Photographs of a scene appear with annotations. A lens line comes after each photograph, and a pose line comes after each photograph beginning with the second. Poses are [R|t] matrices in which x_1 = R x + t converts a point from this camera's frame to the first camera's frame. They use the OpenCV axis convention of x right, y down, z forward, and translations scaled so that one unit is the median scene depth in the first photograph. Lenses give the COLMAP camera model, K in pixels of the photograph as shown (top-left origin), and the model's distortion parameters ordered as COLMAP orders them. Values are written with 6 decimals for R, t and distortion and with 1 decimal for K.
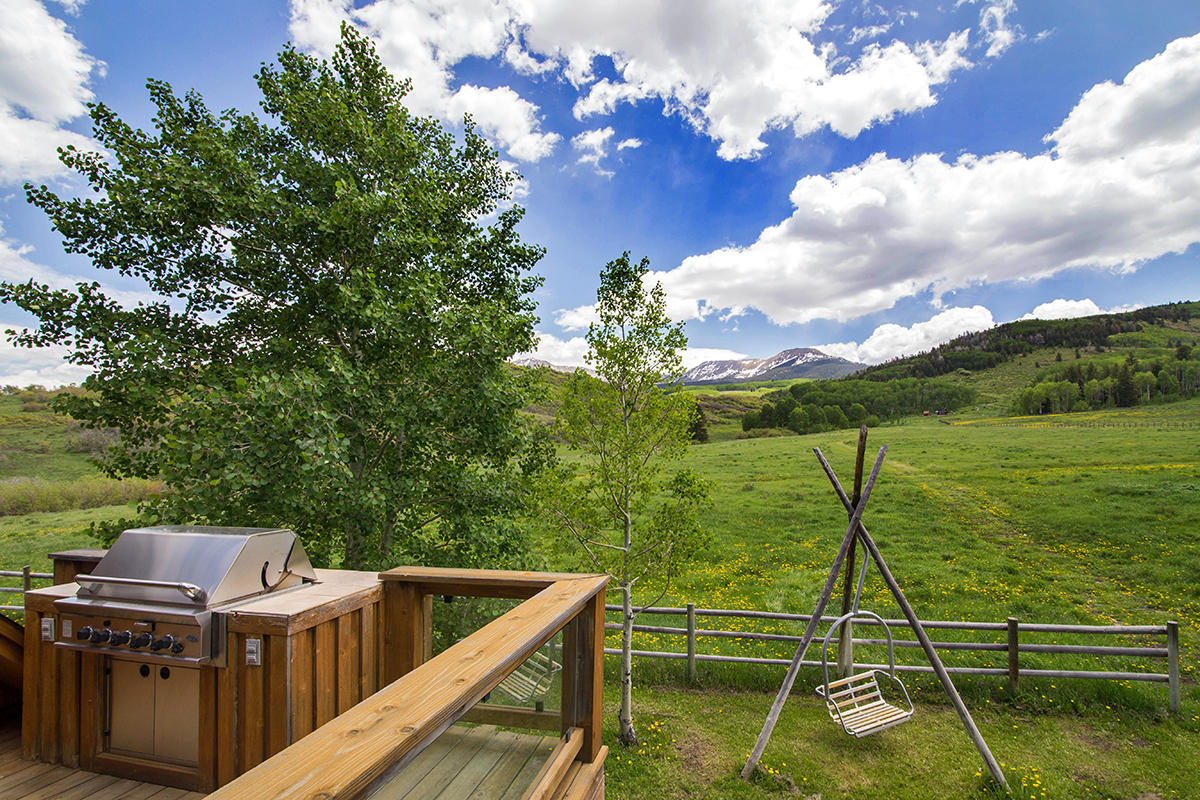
lens RADIAL K [[551.8, 0, 602.6], [0, 551.8, 456.6], [0, 0, 1]] dist [-0.019378, -0.000831]
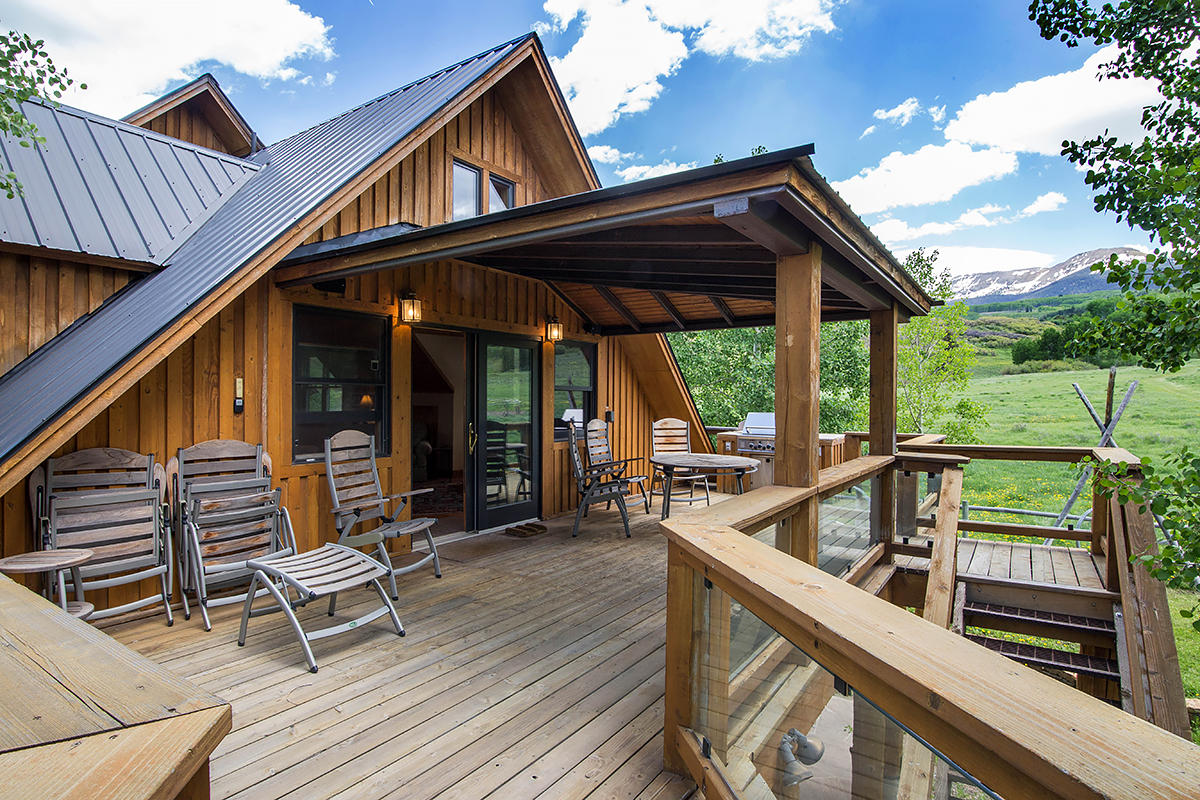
lens RADIAL K [[637.3, 0, 601.2], [0, 637.3, 398.9], [0, 0, 1]] dist [0.000045, -0.000264]
pose [[0.947900, 0.009892, -0.318416, -0.116234], [-0.008015, 0.999942, 0.007206, 0.010436], [0.318468, -0.004279, 0.947924, -0.455847]]
